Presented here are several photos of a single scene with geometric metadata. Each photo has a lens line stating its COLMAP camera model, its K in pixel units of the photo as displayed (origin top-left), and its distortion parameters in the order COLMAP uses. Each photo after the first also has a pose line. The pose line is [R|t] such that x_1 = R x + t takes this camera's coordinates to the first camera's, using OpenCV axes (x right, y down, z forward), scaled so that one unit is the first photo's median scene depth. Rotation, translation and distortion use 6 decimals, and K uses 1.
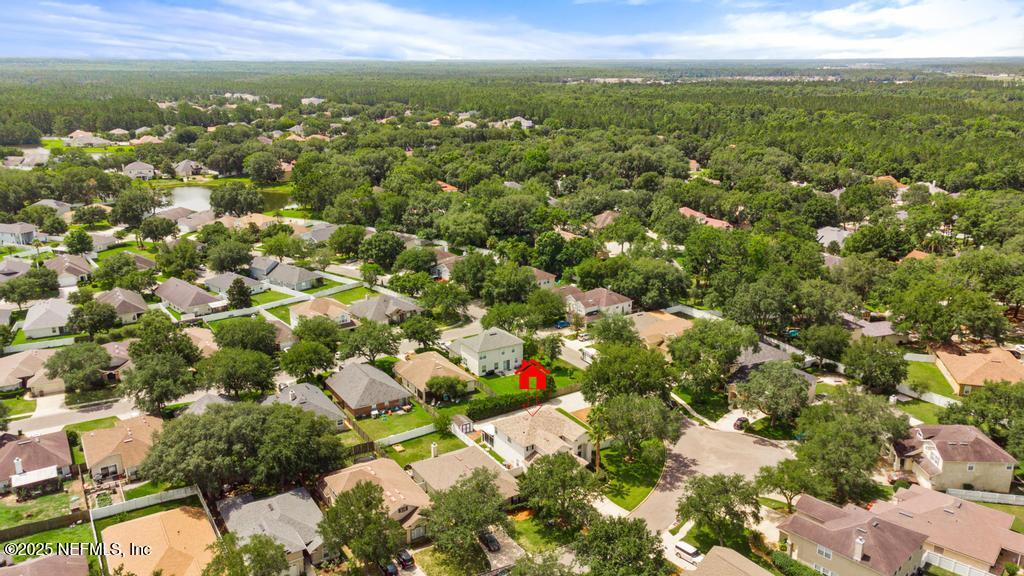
lens RADIAL K [[759.6, 0, 512.0], [0, 759.6, 288.0], [0, 0, 1]] dist [0.059679, 0.002428]
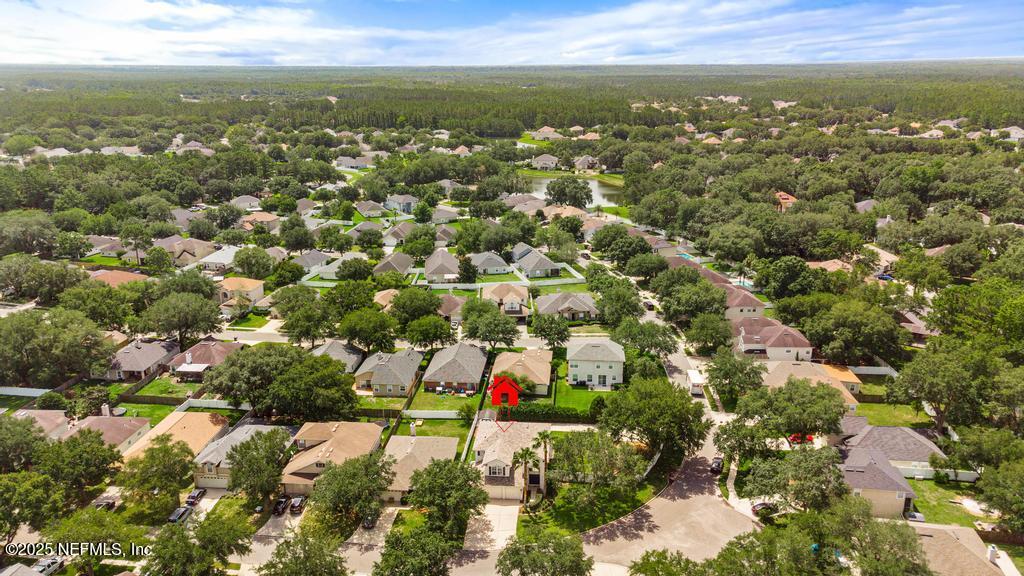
lens RADIAL K [[759.6, 0, 512.0], [0, 759.6, 288.0], [0, 0, 1]] dist [0.059679, 0.002428]
pose [[0.805976, 0.163613, -0.568888, 0.427342], [-0.165564, 0.984995, 0.048721, -0.040270], [0.568324, 0.054919, 0.820970, 0.146666]]
